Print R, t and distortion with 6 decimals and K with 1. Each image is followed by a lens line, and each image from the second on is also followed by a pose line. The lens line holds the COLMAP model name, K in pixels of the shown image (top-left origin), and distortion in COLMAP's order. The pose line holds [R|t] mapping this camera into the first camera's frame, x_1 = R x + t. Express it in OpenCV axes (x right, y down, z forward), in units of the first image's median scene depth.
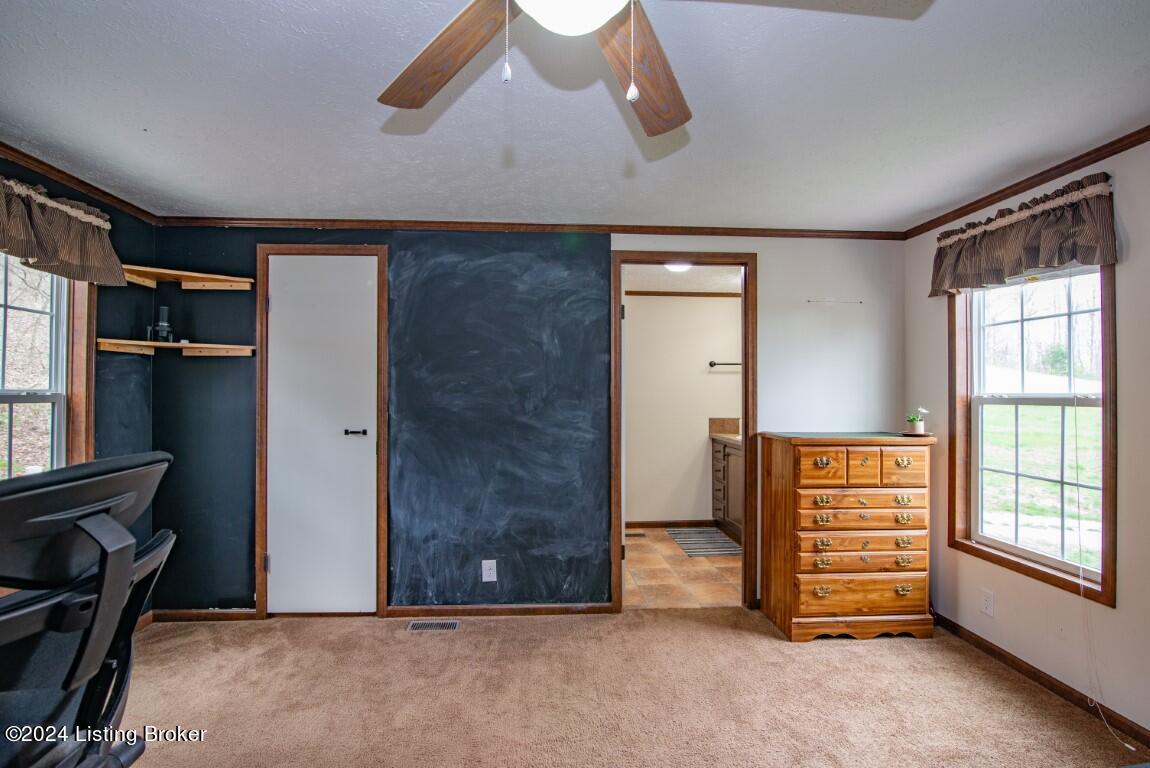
lens RADIAL K [[541.2, 0, 575.0], [0, 541.2, 384.0], [0, 0, 1]] dist [-0.001968, -0.000088]
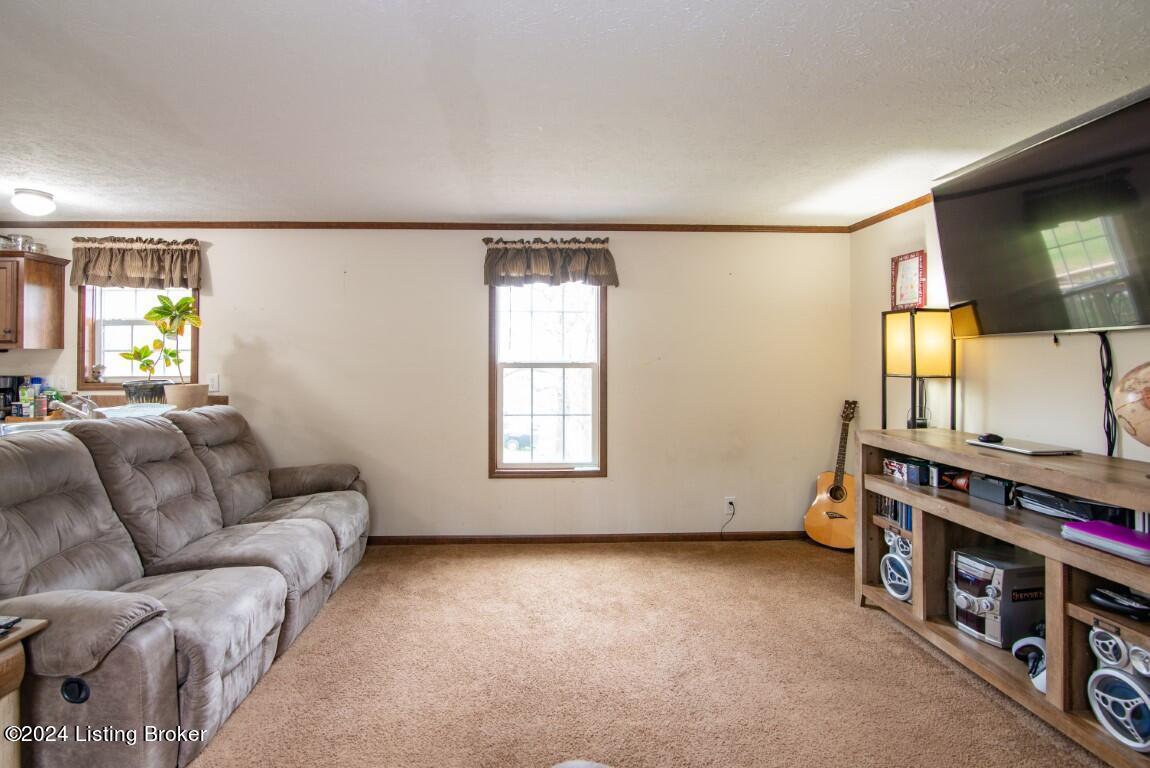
lens RADIAL K [[547.5, 0, 573.0], [0, 547.5, 350.2], [0, 0, 1]] dist [-0.015037, 0.000370]
pose [[0.025097, 0.013307, 0.999596, -0.747985], [-0.011493, 0.999849, -0.013022, 0.009167], [-0.999619, -0.011162, 0.025246, 0.937727]]
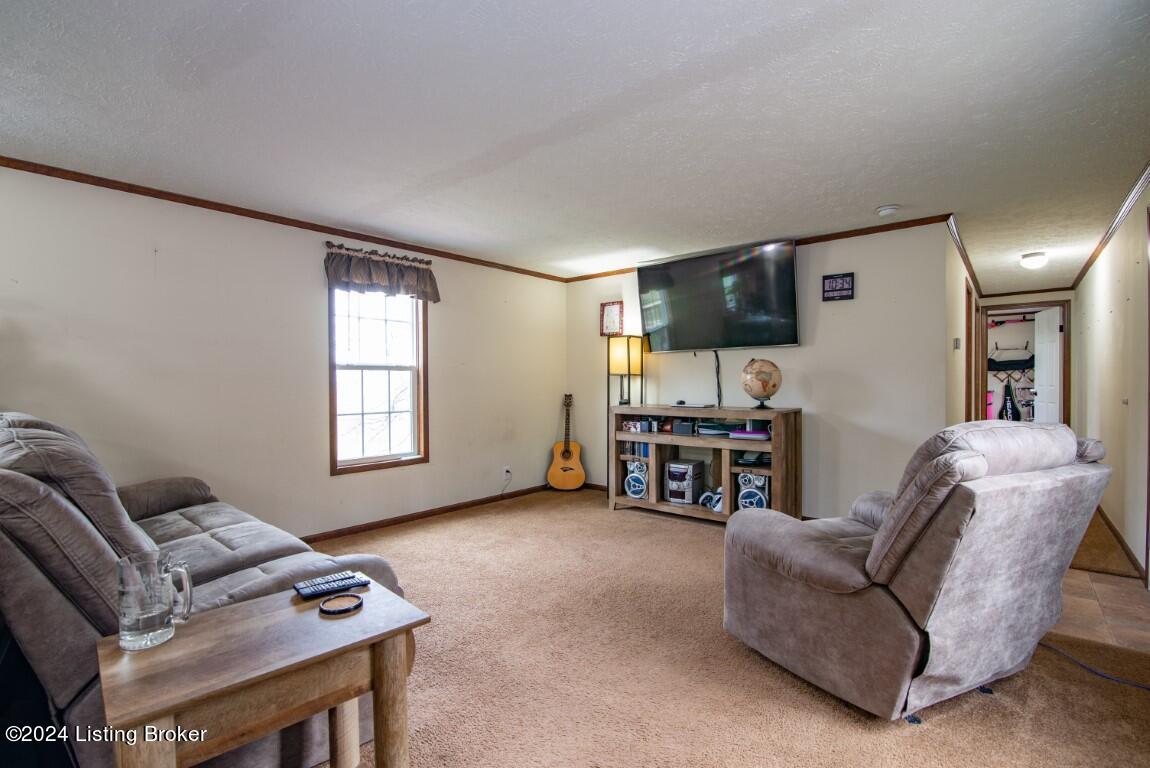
lens RADIAL K [[541.2, 0, 575.0], [0, 541.2, 384.0], [0, 0, 1]] dist [-0.001968, -0.000088]
pose [[-0.724746, -0.002892, 0.689010, -0.805085], [-0.004966, 0.999987, -0.001026, 0.086315], [-0.688998, -0.004165, -0.724751, 1.898510]]
